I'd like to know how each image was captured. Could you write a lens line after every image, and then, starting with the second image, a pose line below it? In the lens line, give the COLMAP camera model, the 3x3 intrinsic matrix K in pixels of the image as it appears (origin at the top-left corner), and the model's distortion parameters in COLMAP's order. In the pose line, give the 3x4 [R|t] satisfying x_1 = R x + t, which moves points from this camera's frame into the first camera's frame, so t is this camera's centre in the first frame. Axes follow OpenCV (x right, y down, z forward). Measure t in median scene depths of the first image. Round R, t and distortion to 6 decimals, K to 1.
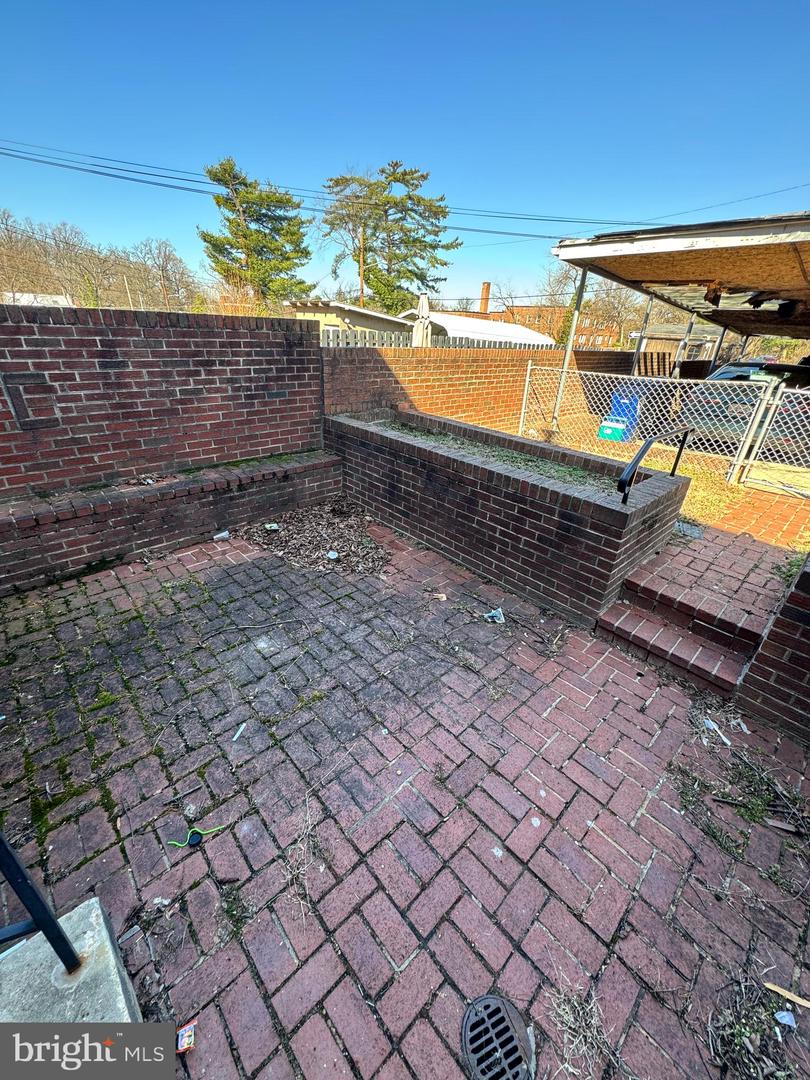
lens RADIAL K [[428.8, 0, 402.5], [0, 428.8, 540.2], [0, 0, 1]] dist [-0.000521, -0.000489]
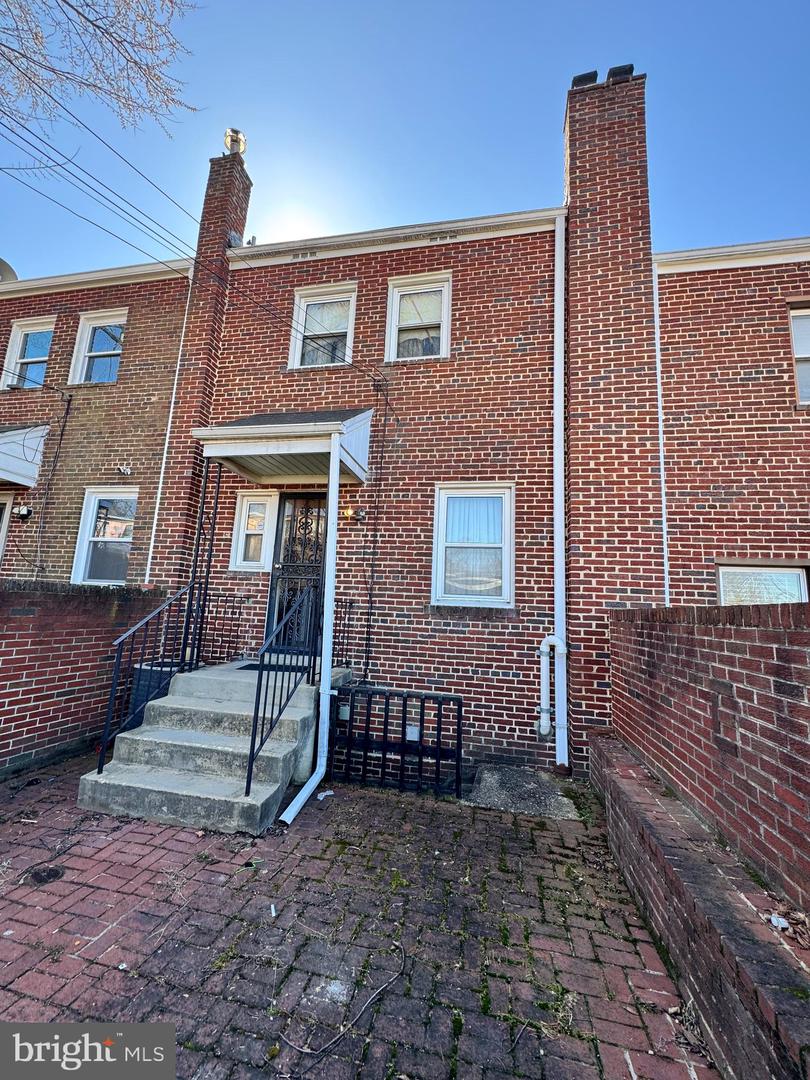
lens RADIAL K [[428.8, 0, 407.4], [0, 428.8, 541.2], [0, 0, 1]] dist [-0.000521, -0.000489]
pose [[-0.808072, -0.182694, -0.560038, 0.119610], [-0.343562, 0.918425, 0.196115, -0.640719], [0.478524, 0.350882, -0.804920, 1.388947]]
